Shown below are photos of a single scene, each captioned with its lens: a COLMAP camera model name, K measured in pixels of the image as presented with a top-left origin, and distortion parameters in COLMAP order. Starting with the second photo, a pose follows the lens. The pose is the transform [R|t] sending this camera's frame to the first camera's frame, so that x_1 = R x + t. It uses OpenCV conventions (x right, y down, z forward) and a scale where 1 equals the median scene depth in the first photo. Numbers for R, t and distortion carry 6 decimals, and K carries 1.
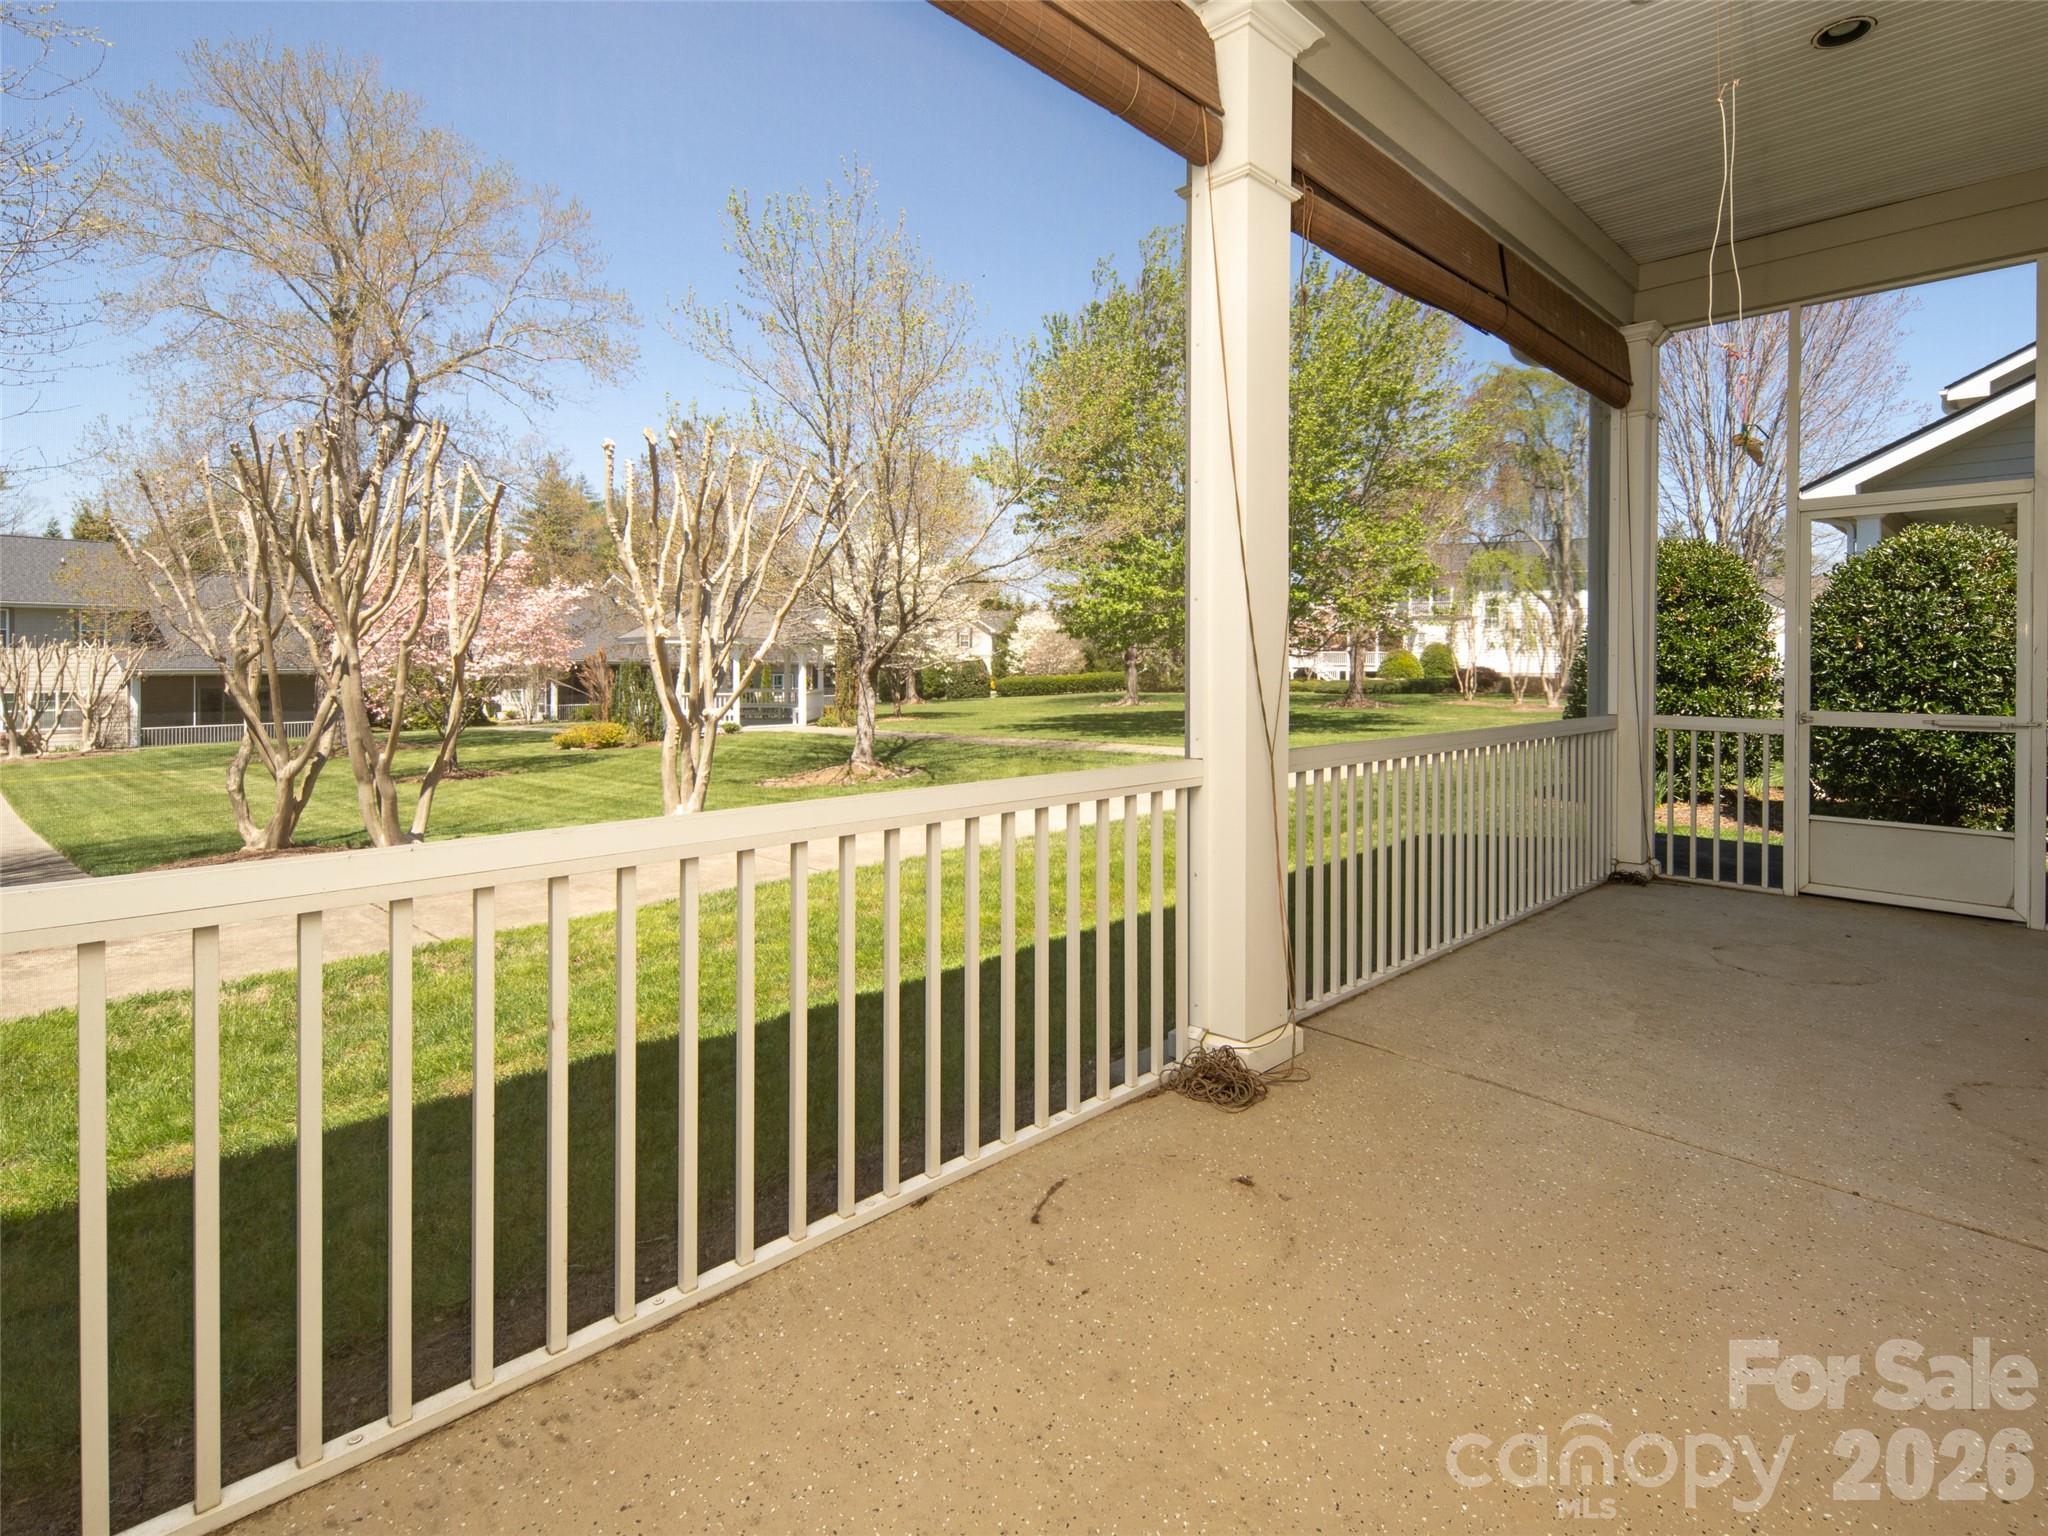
lens RADIAL K [[1022.8, 0, 1068.7], [0, 1022.8, 738.0], [0, 0, 1]] dist [0.002138, 0.000020]
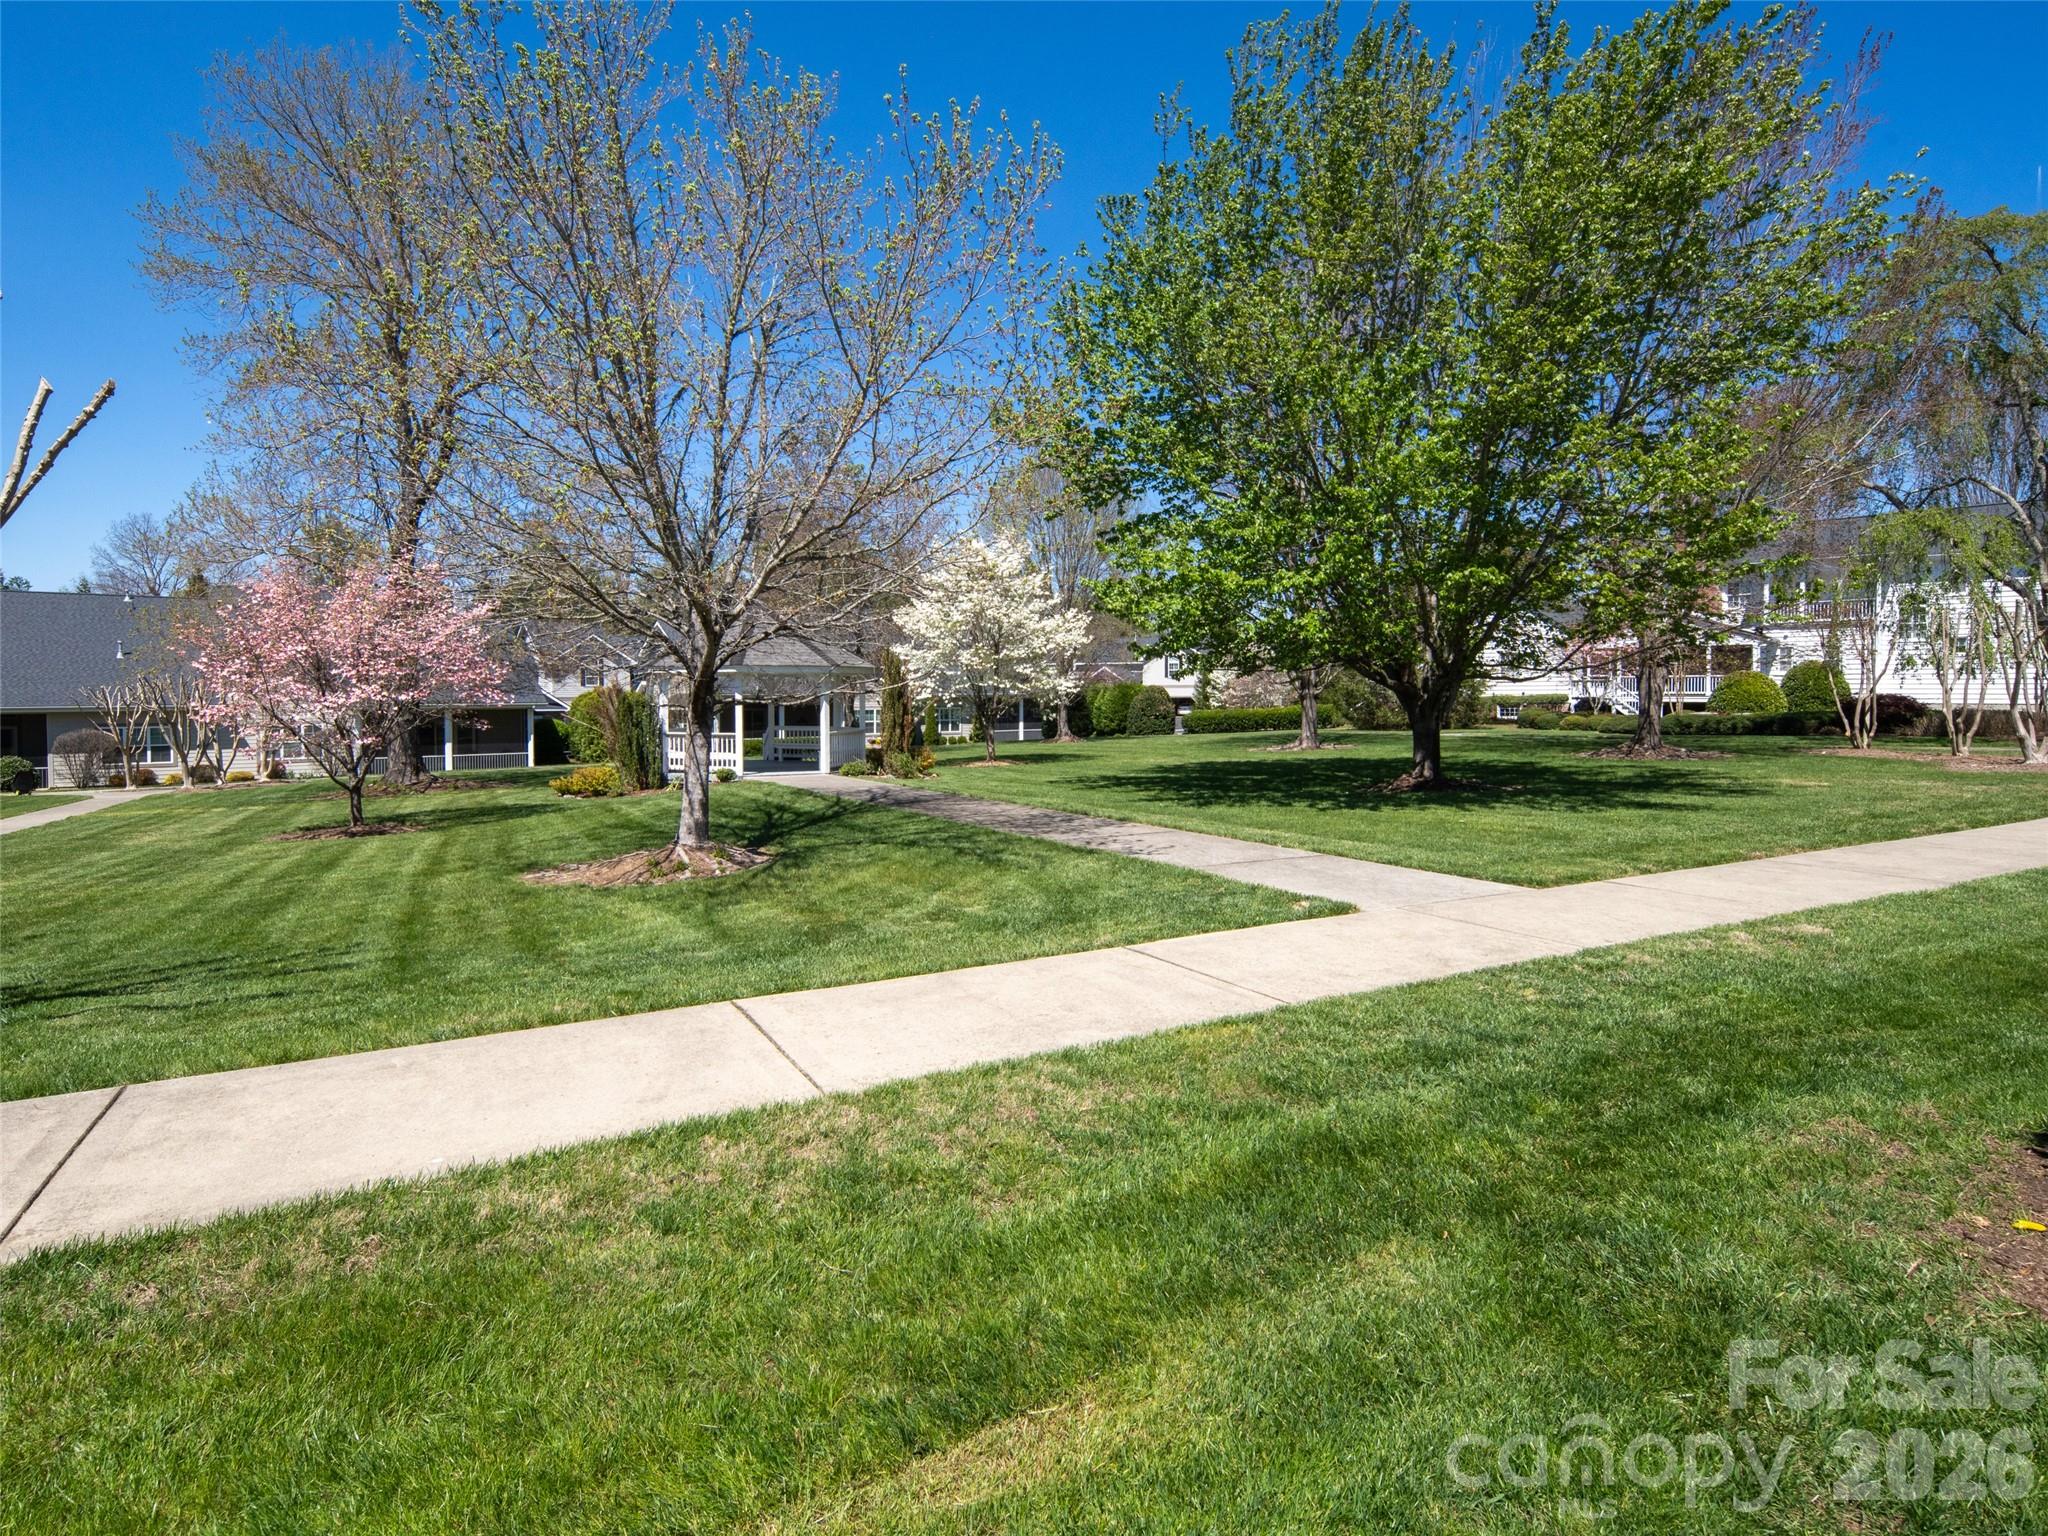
lens RADIAL K [[955.5, 0, 1023.1], [0, 955.5, 755.8], [0, 0, 1]] dist [-0.001103, -0.000127]
pose [[0.935971, 0.015638, -0.351731, 0.107741], [-0.019266, 0.999791, -0.006818, -0.017165], [0.351551, 0.013158, 0.936076, 0.252300]]
